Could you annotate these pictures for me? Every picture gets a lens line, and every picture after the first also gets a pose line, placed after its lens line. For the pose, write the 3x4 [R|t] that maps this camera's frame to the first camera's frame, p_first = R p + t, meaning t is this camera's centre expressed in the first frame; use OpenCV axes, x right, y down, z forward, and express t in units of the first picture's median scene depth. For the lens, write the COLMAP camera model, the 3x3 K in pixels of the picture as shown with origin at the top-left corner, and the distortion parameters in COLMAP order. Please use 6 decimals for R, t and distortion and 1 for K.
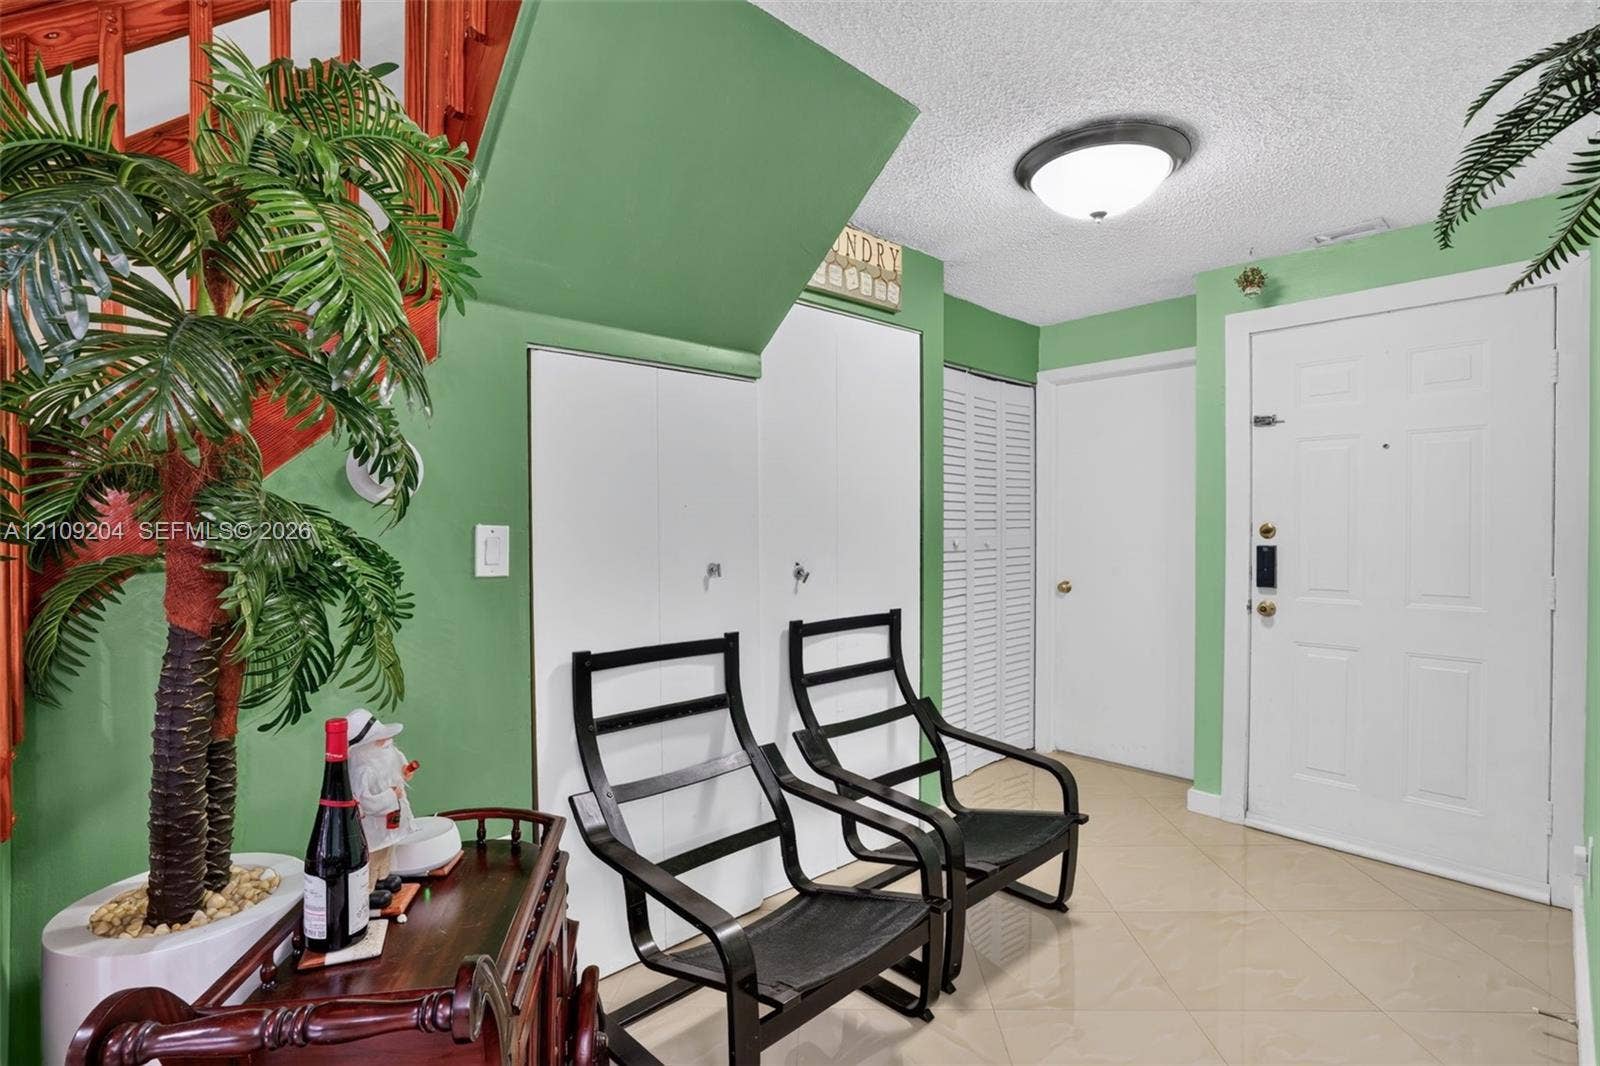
lens RADIAL K [[757.0, 0, 805.7], [0, 757.0, 521.6], [0, 0, 1]] dist [-0.075083, 0.036992]
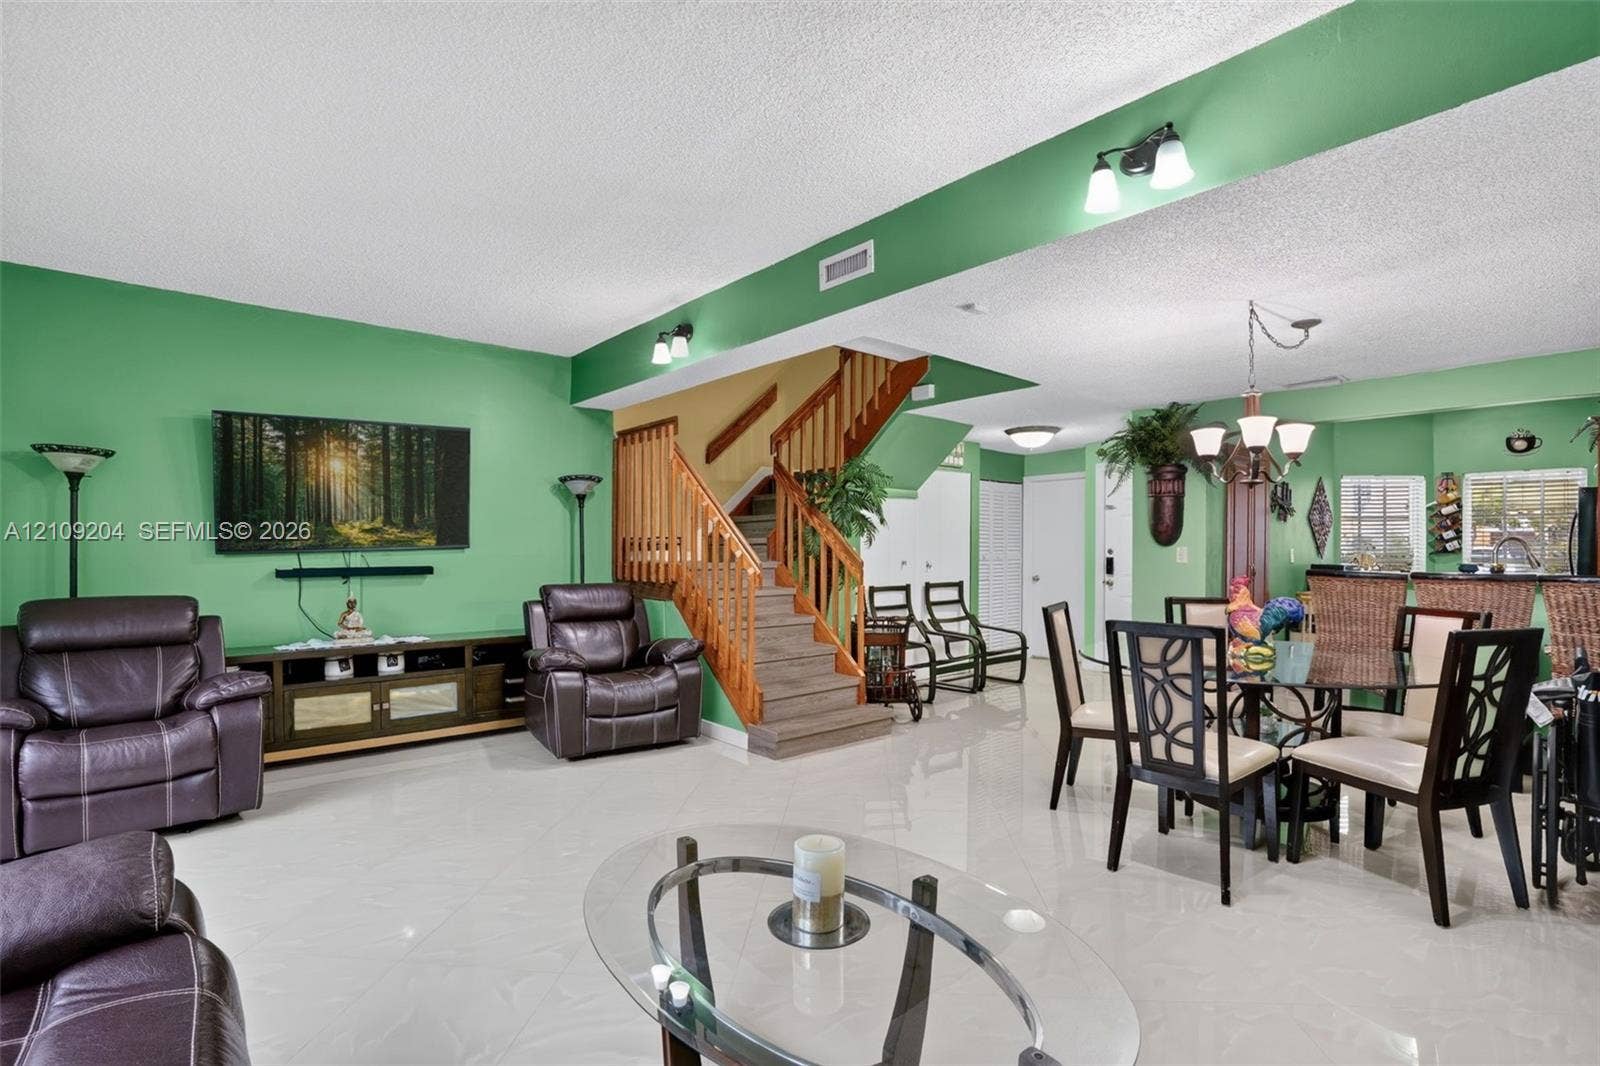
lens RADIAL K [[751.8, 0, 822.0], [0, 751.8, 547.4], [0, 0, 1]] dist [-0.051994, 0.021999]
pose [[0.999770, 0.002924, -0.021245, -0.345294], [-0.002882, 0.999994, 0.002006, -0.004135], [0.021251, -0.001944, 0.999772, -1.807212]]
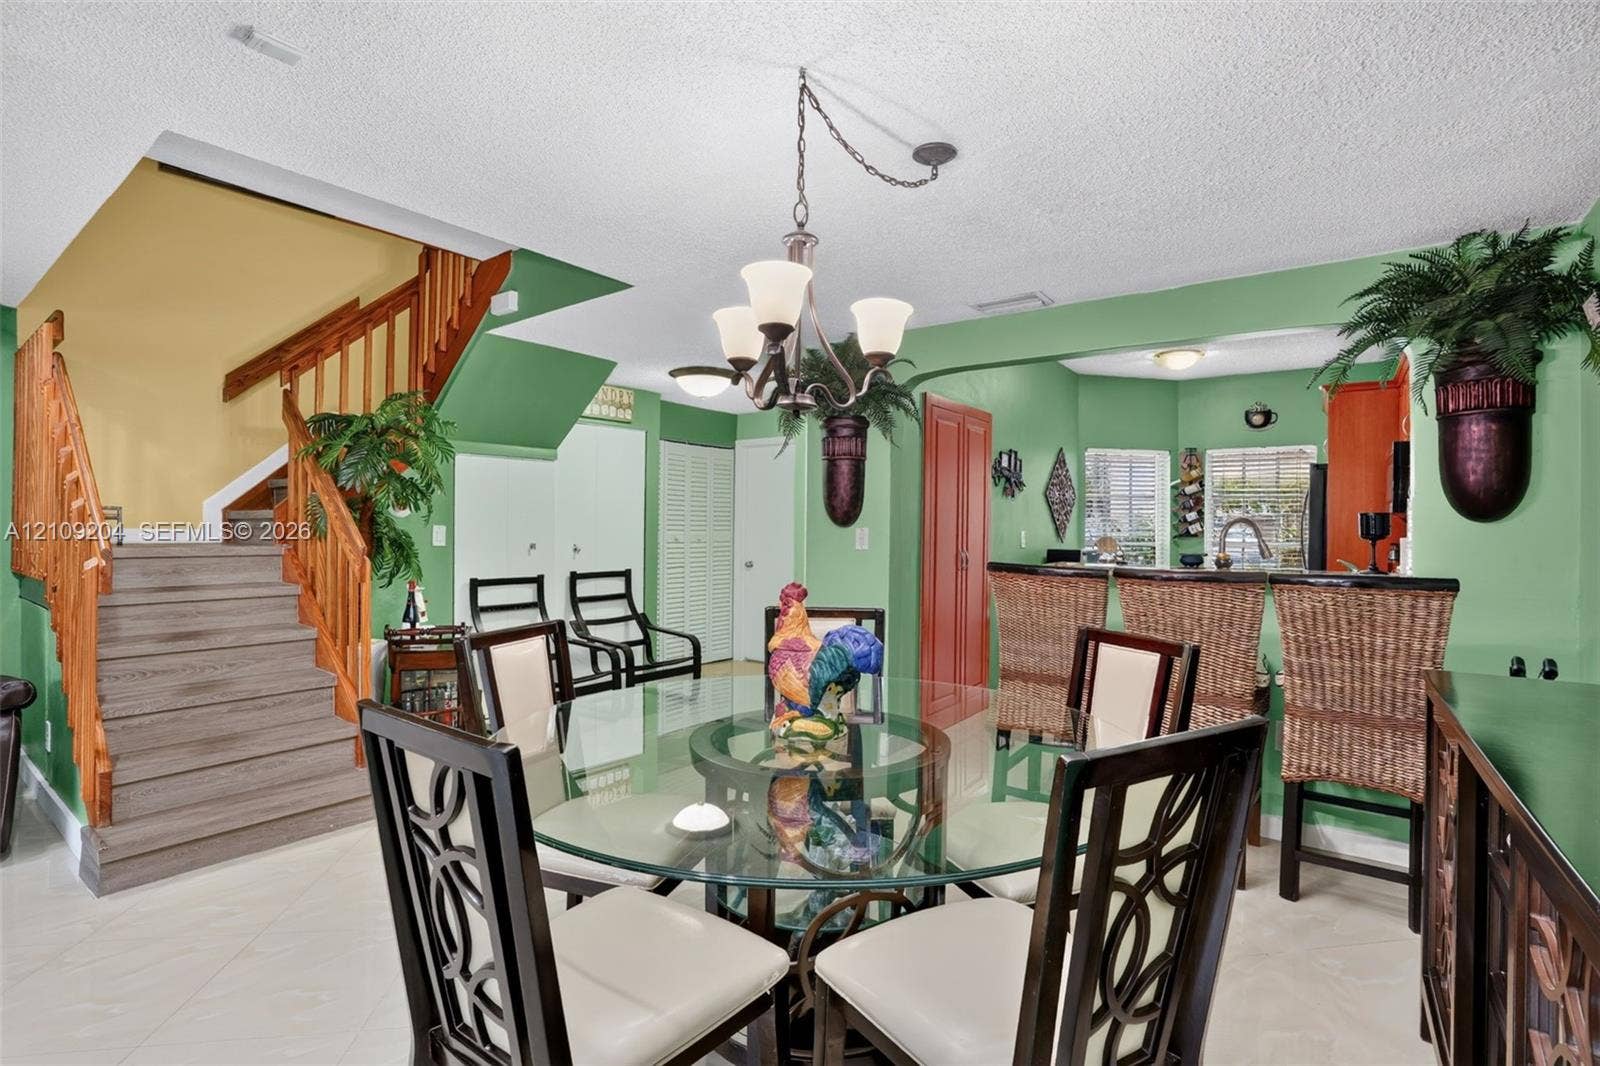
lens RADIAL K [[757.0, 0, 805.7], [0, 757.0, 521.6], [0, 0, 1]] dist [-0.075083, 0.036992]
pose [[0.982400, 0.012127, 0.186397, 0.232630], [-0.011435, 0.999923, -0.004787, -0.008314], [-0.186441, 0.002571, 0.982463, -1.204489]]
